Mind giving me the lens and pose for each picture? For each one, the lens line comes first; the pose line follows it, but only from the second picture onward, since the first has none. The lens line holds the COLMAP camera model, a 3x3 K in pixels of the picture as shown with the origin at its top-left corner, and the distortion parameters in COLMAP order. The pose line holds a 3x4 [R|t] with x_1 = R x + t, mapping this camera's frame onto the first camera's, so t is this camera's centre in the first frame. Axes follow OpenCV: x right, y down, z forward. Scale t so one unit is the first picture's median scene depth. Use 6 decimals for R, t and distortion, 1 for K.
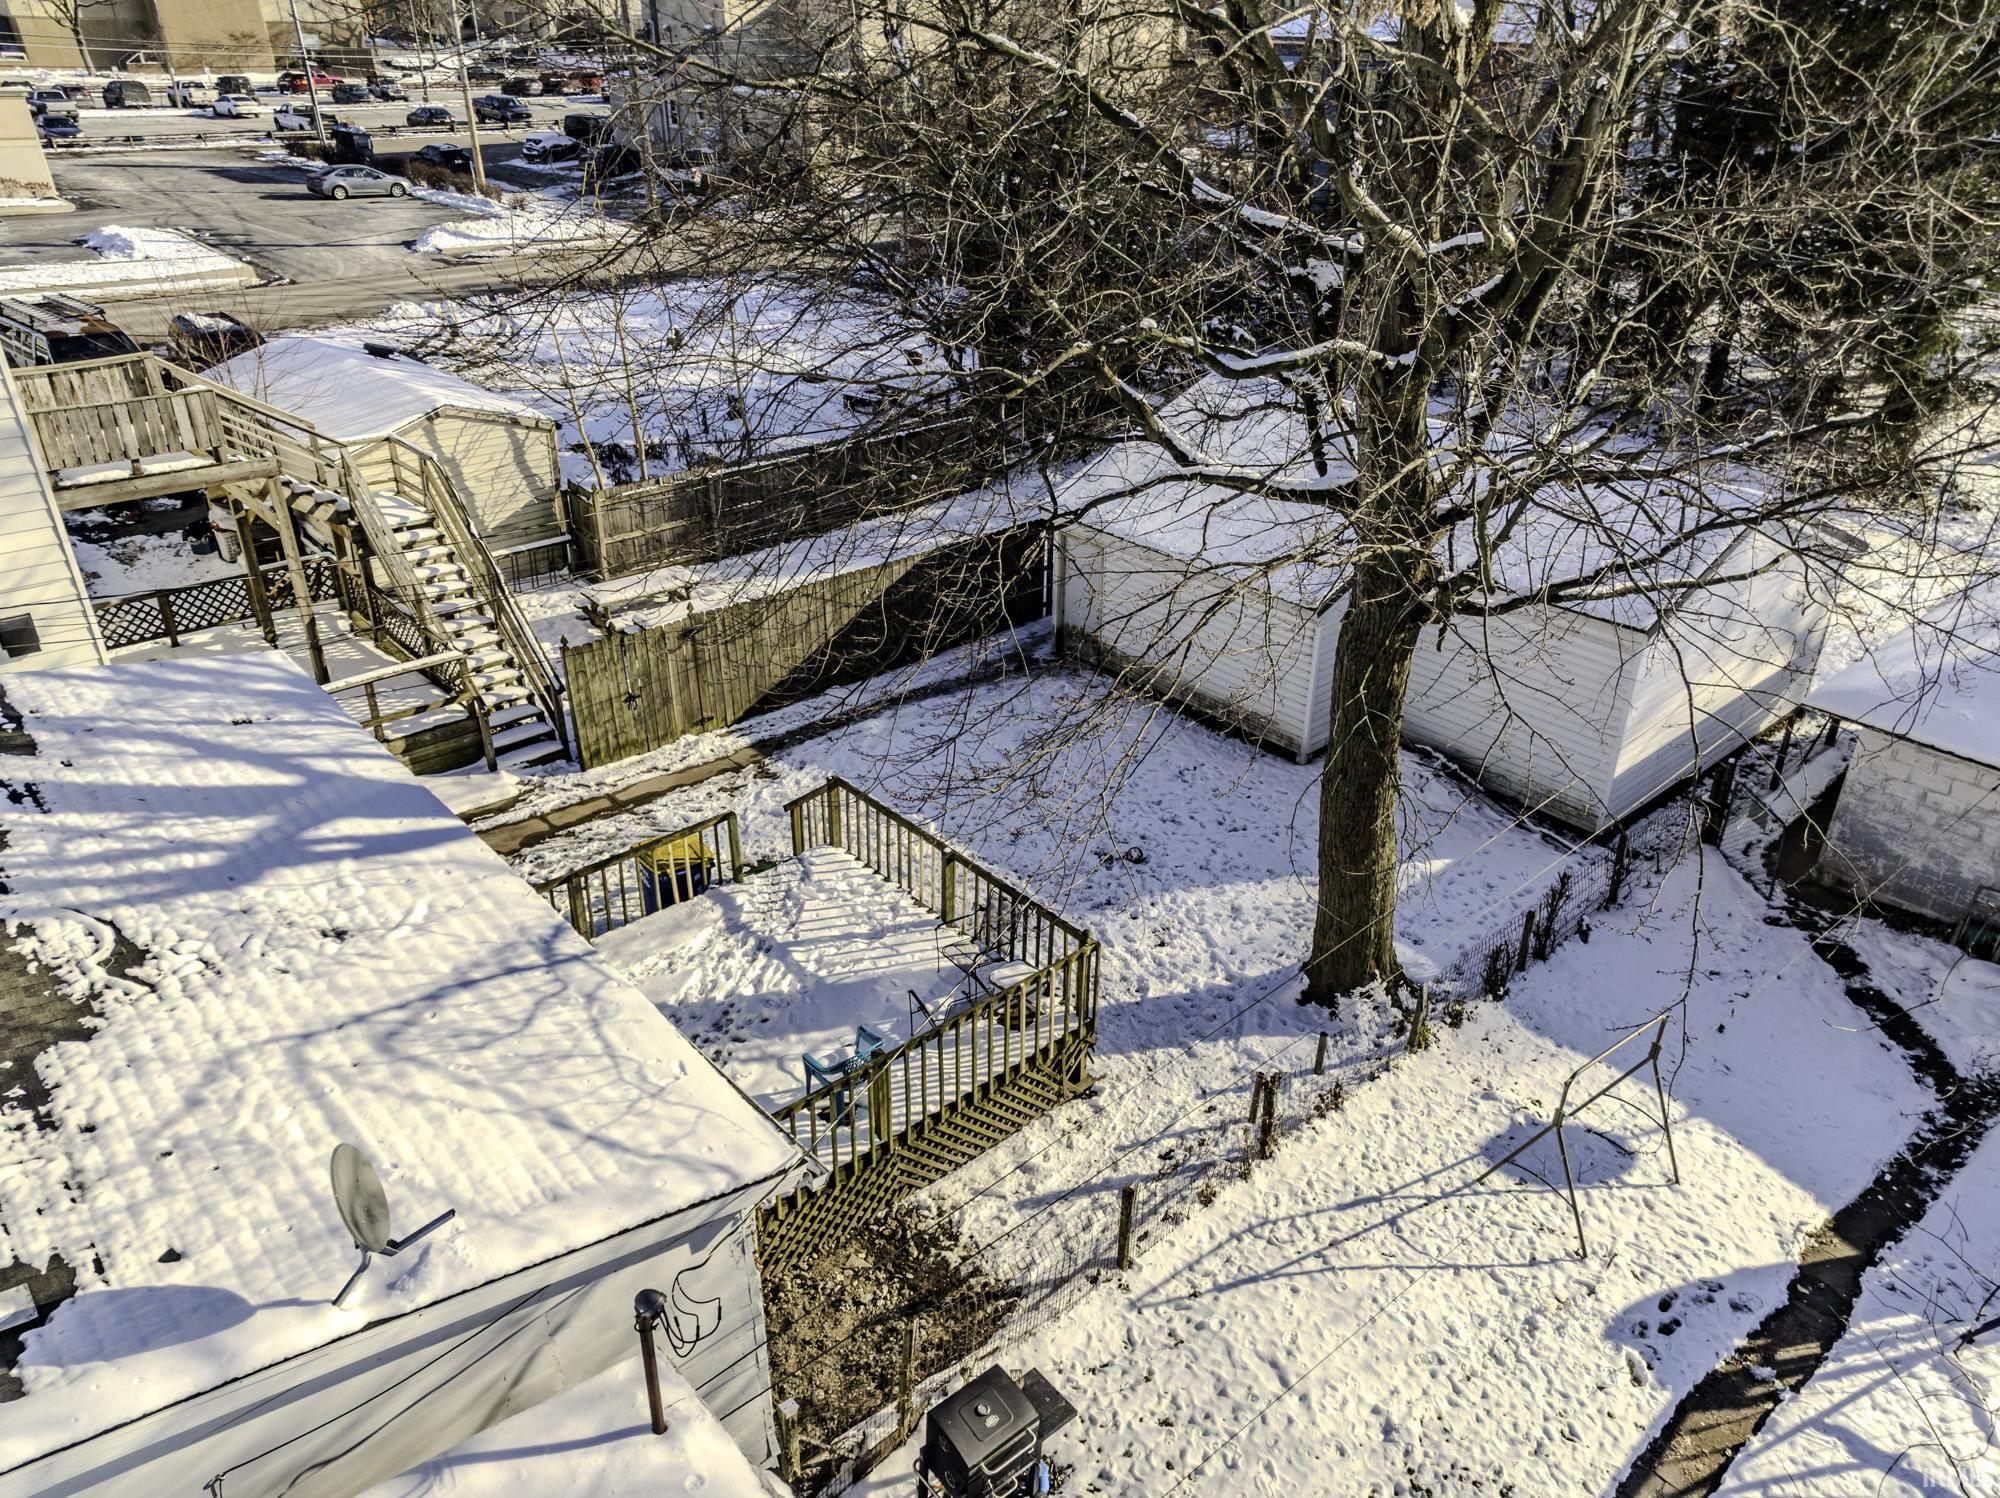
lens RADIAL K [[1431.8, 0, 1000.0], [0, 1431.8, 749.0], [0, 0, 1]] dist [0.065828, -0.003449]
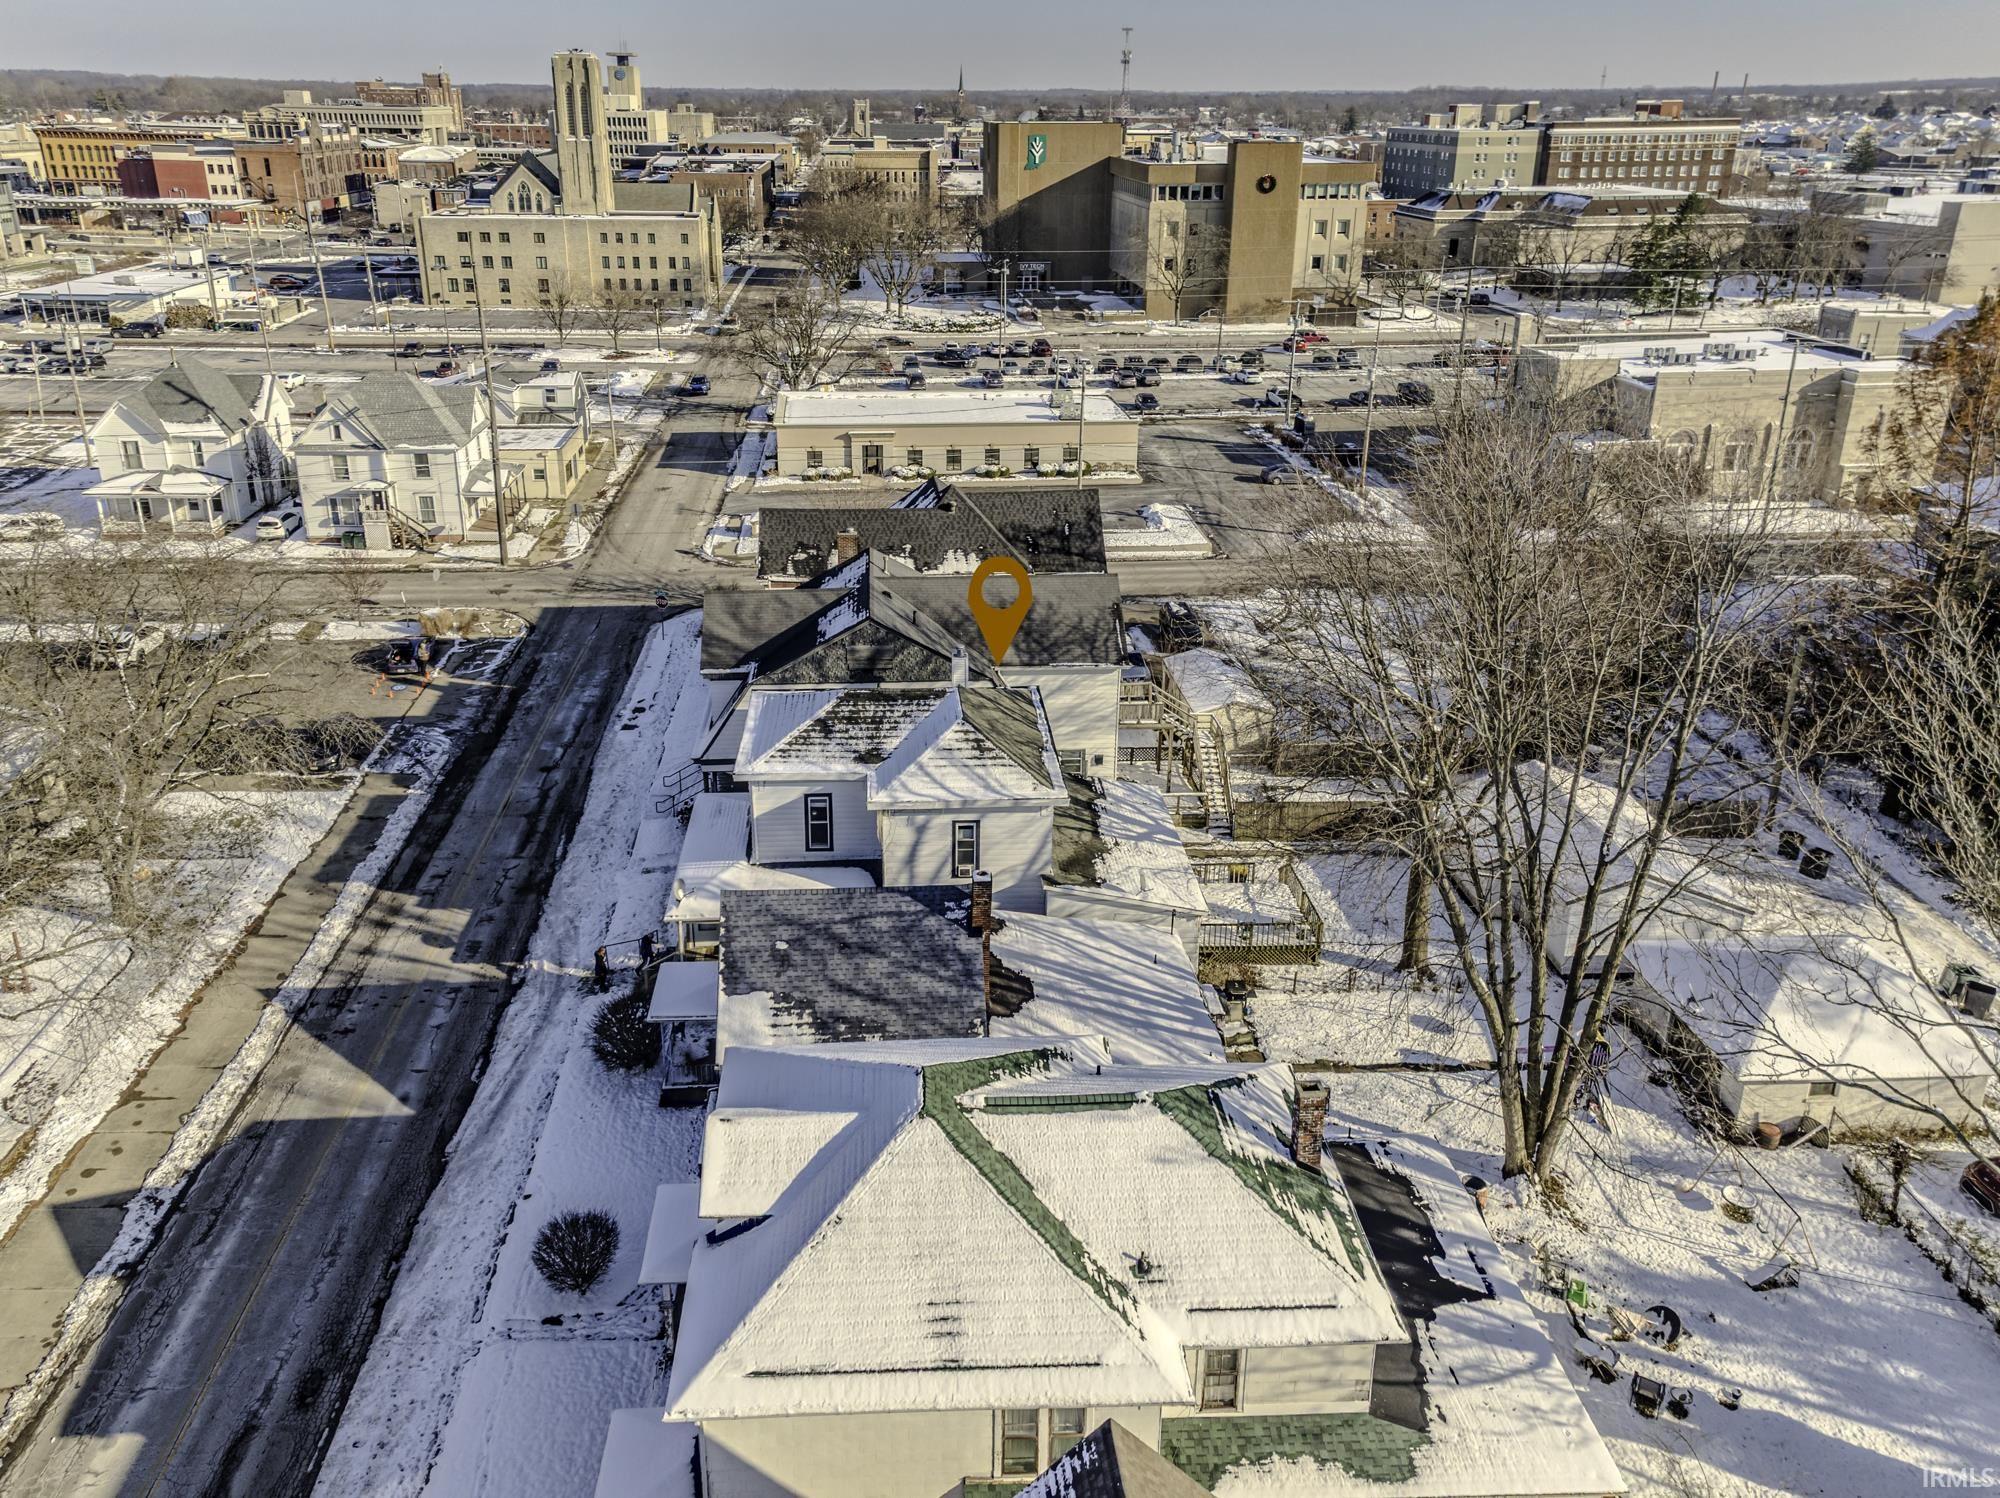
lens RADIAL K [[1431.8, 0, 1000.0], [0, 1431.8, 749.0], [0, 0, 1]] dist [0.065828, -0.003449]
pose [[0.809856, 0.246091, -0.532515, 0.874191], [-0.283780, 0.958820, 0.011524, -0.067119], [0.513422, 0.141785, 0.846342, -1.829911]]
